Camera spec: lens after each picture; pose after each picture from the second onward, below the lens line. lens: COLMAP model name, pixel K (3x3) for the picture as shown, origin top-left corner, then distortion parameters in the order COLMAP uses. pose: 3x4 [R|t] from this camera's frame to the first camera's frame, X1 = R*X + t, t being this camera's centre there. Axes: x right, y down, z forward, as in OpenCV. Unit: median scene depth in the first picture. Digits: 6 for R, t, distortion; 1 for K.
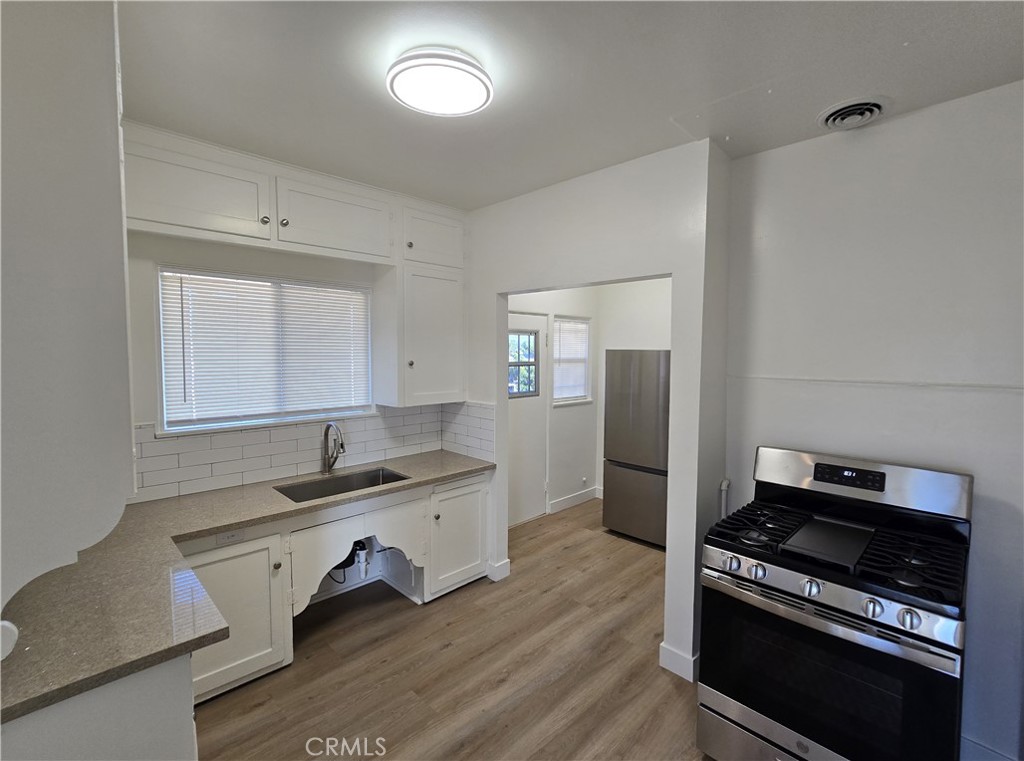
lens RADIAL K [[473.3, 0, 512.0], [0, 473.3, 380.5], [0, 0, 1]] dist [-0.002253, 0.000111]
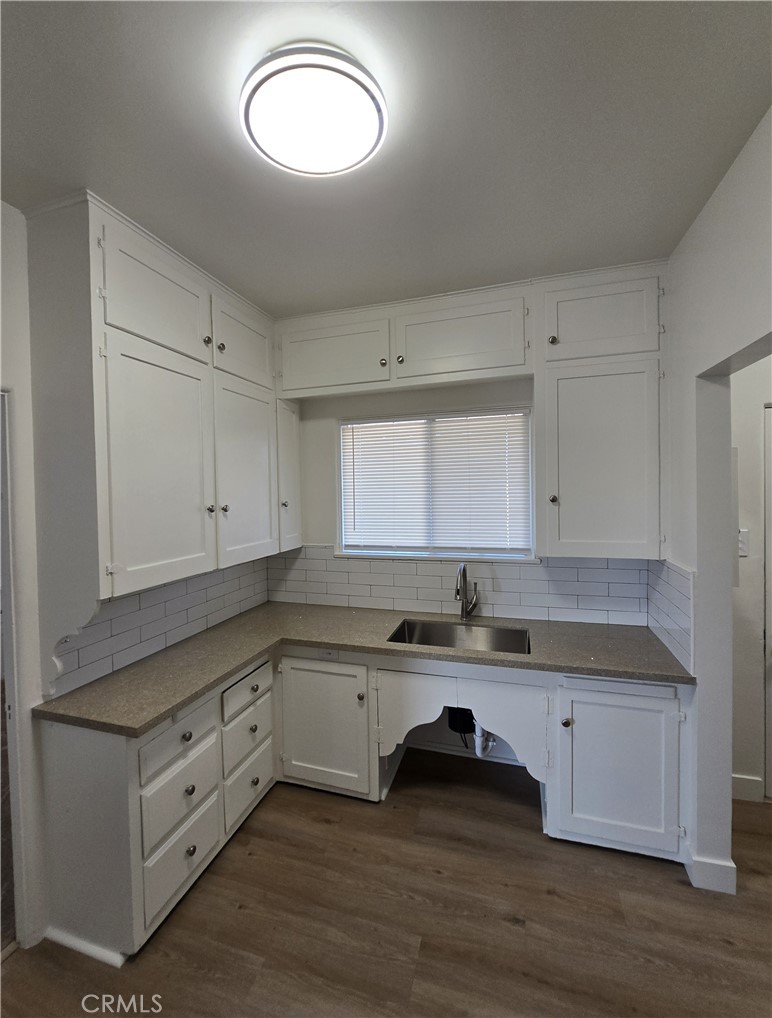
lens RADIAL K [[436.8, 0, 373.2], [0, 436.8, 496.8], [0, 0, 1]] dist [-0.012265, 0.004130]
pose [[0.458421, 0.000813, -0.888735, 0.329722], [-0.030709, 0.999417, -0.014926, -0.025176], [0.888204, 0.034135, 0.458179, 0.543603]]
